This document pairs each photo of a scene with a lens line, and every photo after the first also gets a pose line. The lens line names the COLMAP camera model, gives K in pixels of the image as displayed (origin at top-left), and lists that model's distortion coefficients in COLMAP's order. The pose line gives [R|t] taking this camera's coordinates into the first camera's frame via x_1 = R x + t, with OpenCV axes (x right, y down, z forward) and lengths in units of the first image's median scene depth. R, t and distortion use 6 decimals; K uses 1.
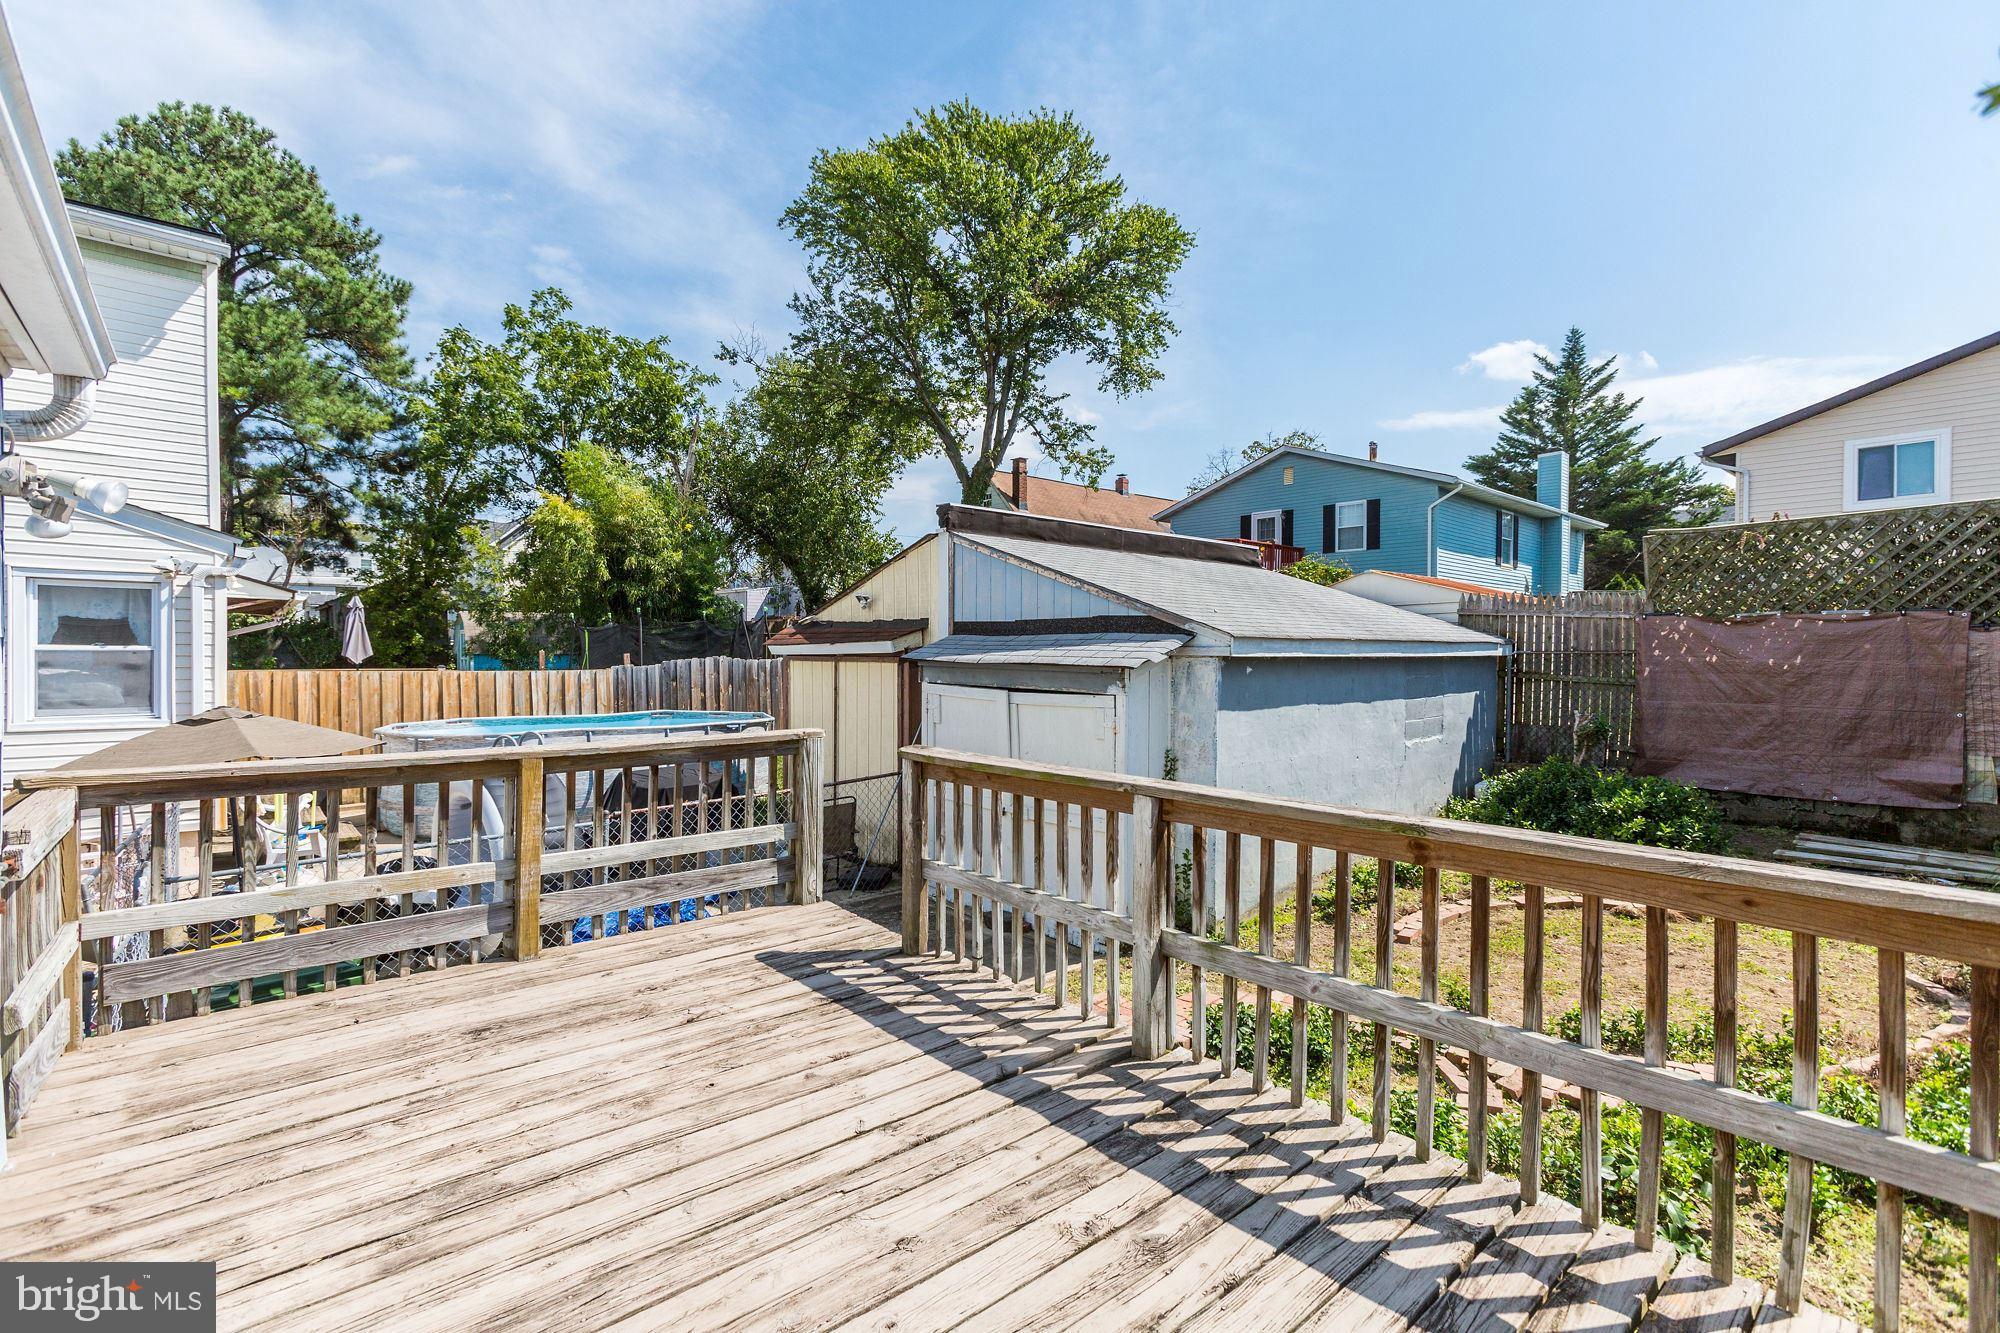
lens RADIAL K [[913.0, 0, 969.6], [0, 913.0, 651.8], [0, 0, 1]] dist [-0.013660, 0.014683]
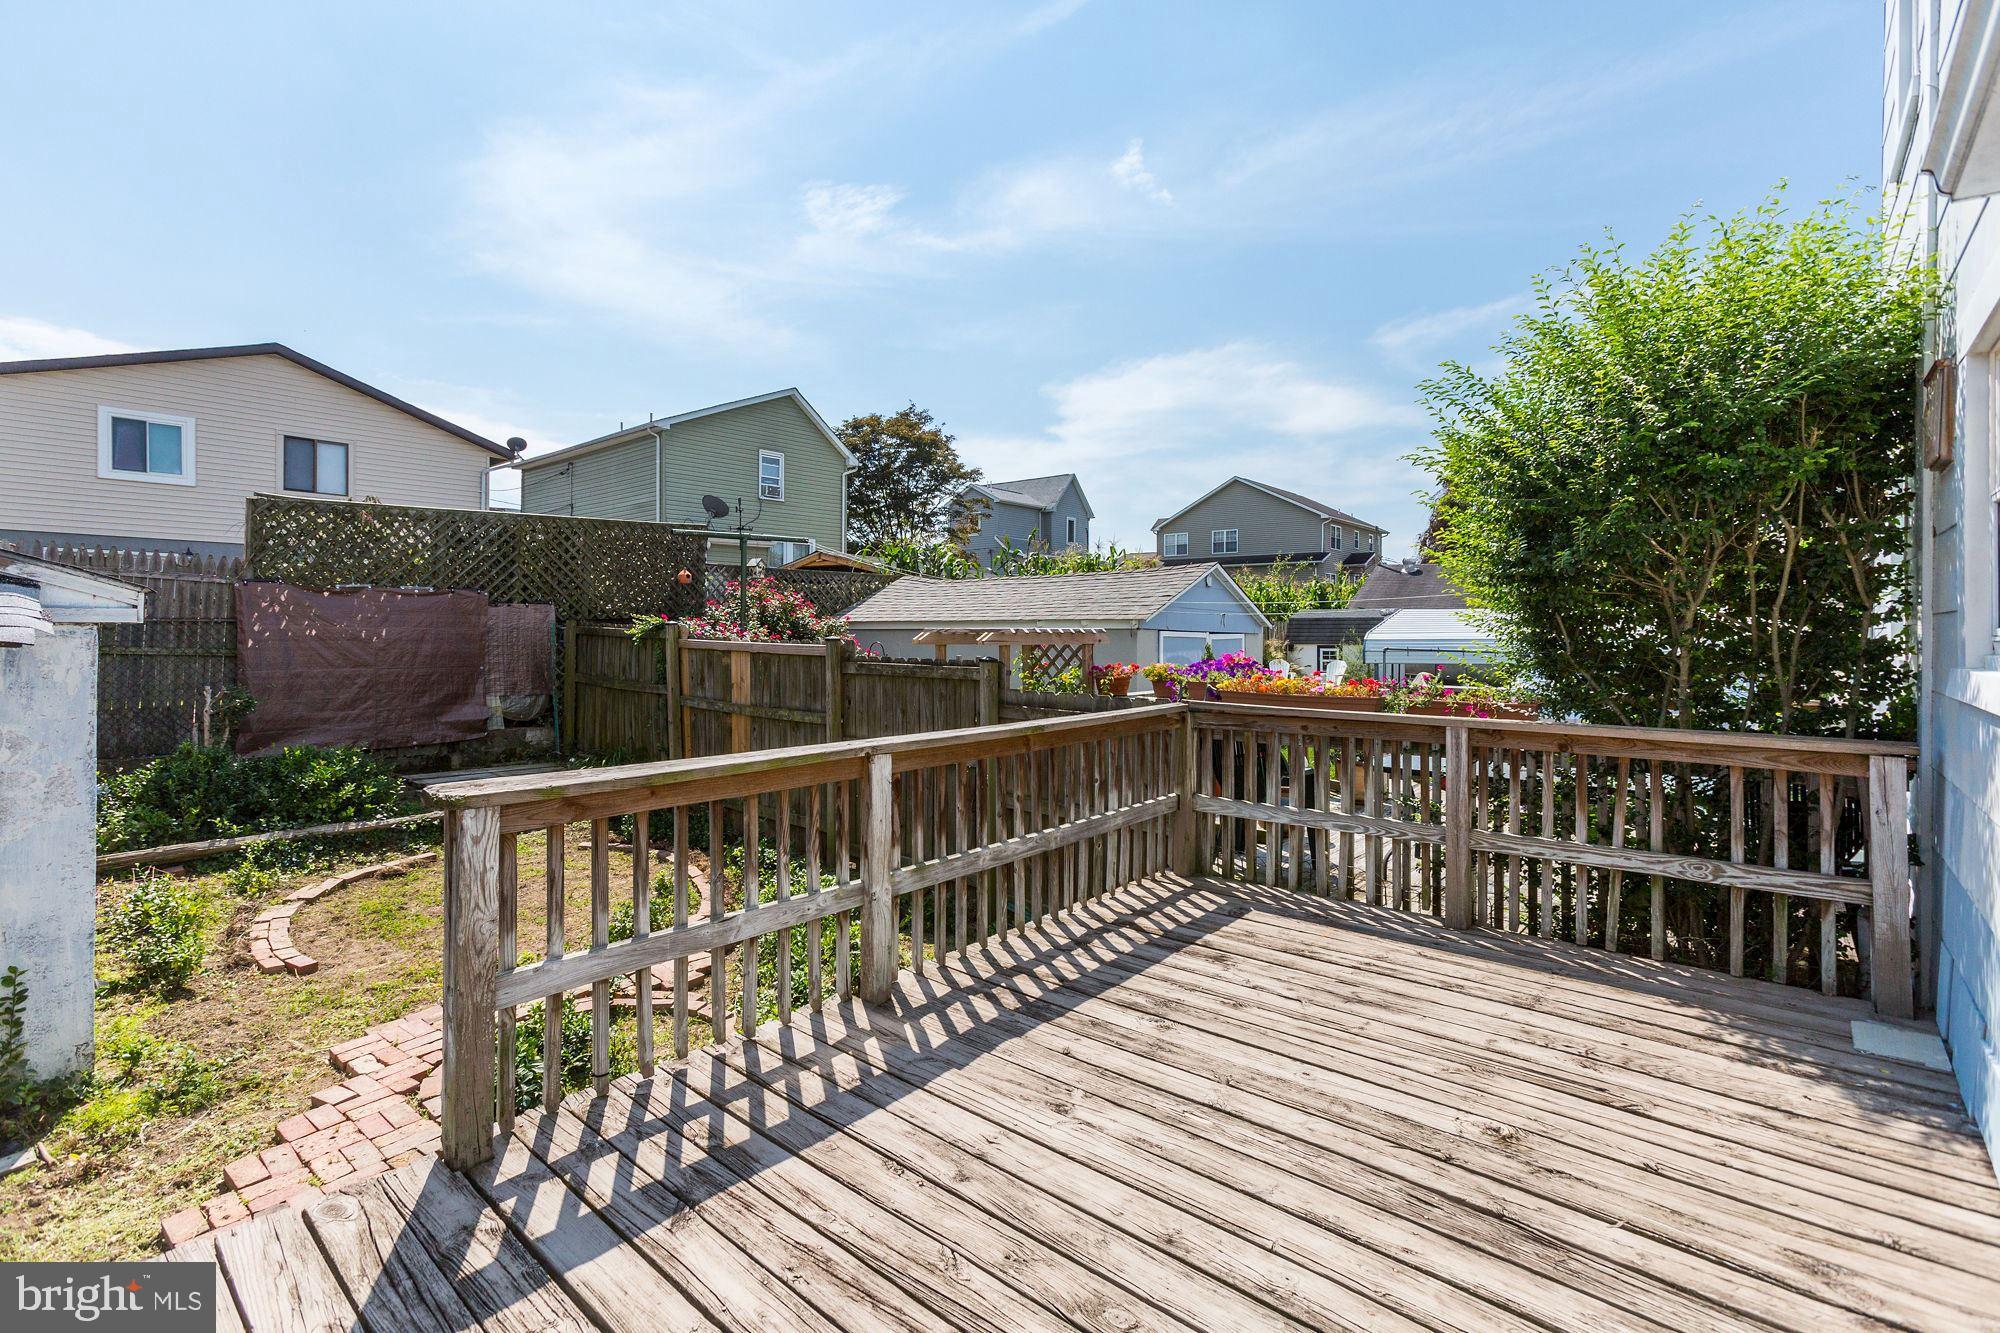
lens RADIAL K [[916.9, 0, 1002.9], [0, 916.9, 640.5], [0, 0, 1]] dist [-0.000937, 0.000546]
pose [[-0.160142, -0.016617, 0.986954, -0.329870], [-0.004813, 0.999860, 0.016054, 0.002518], [-0.987082, -0.002180, -0.160200, 0.388534]]
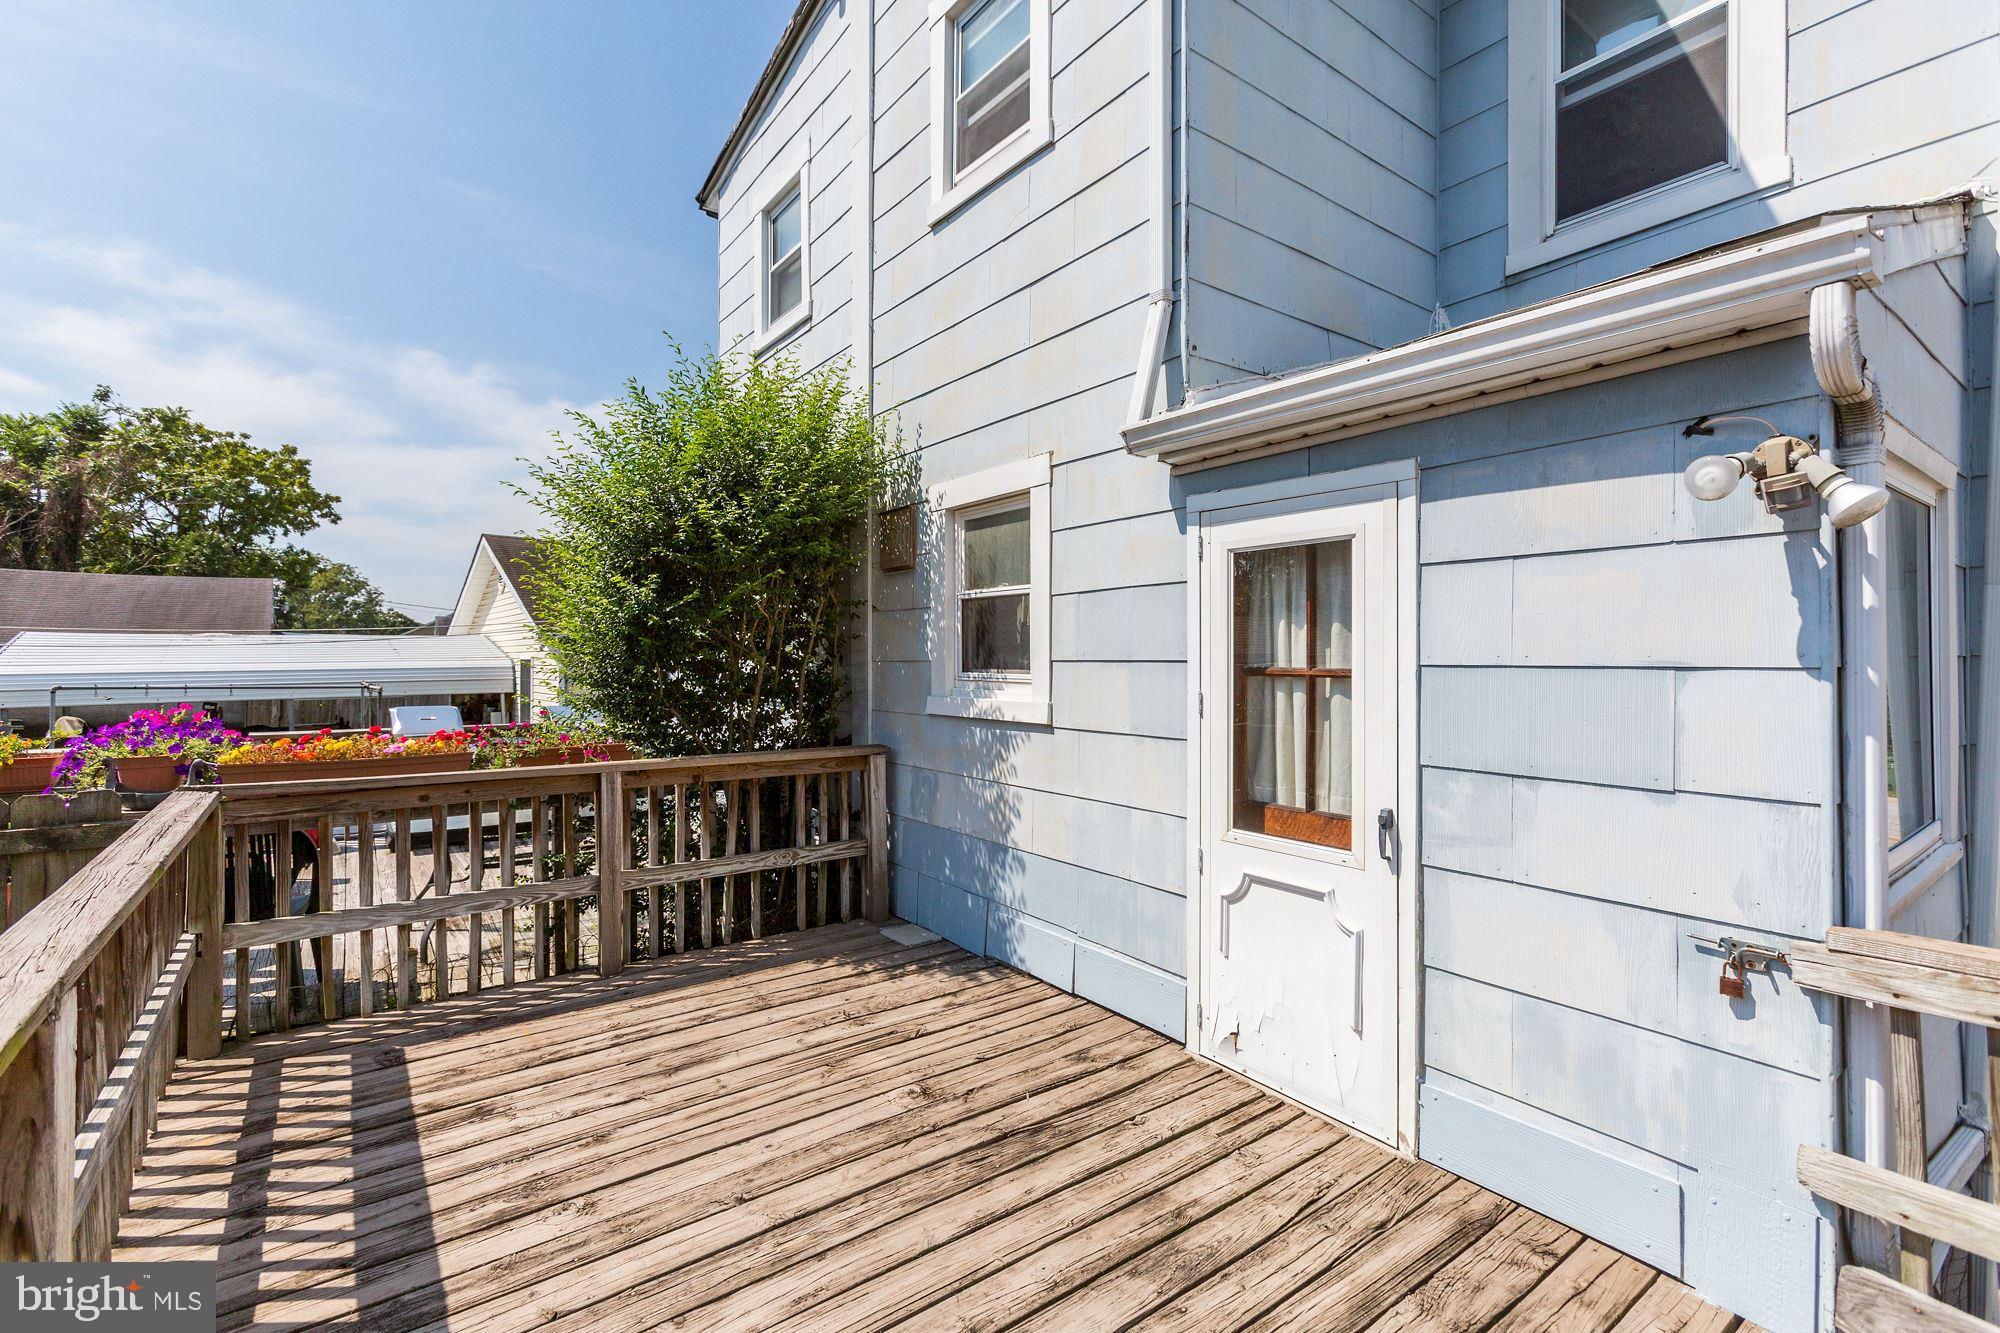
lens RADIAL K [[885.2, 0, 1000.0], [0, 885.2, 666.5], [0, 0, 1]] dist [-0.000539, 0.000710]
pose [[-0.998568, -0.010639, 0.052425, -0.112392], [-0.010510, 0.999941, 0.002734, -0.004467], [-0.052451, 0.002179, -0.998621, 0.532891]]
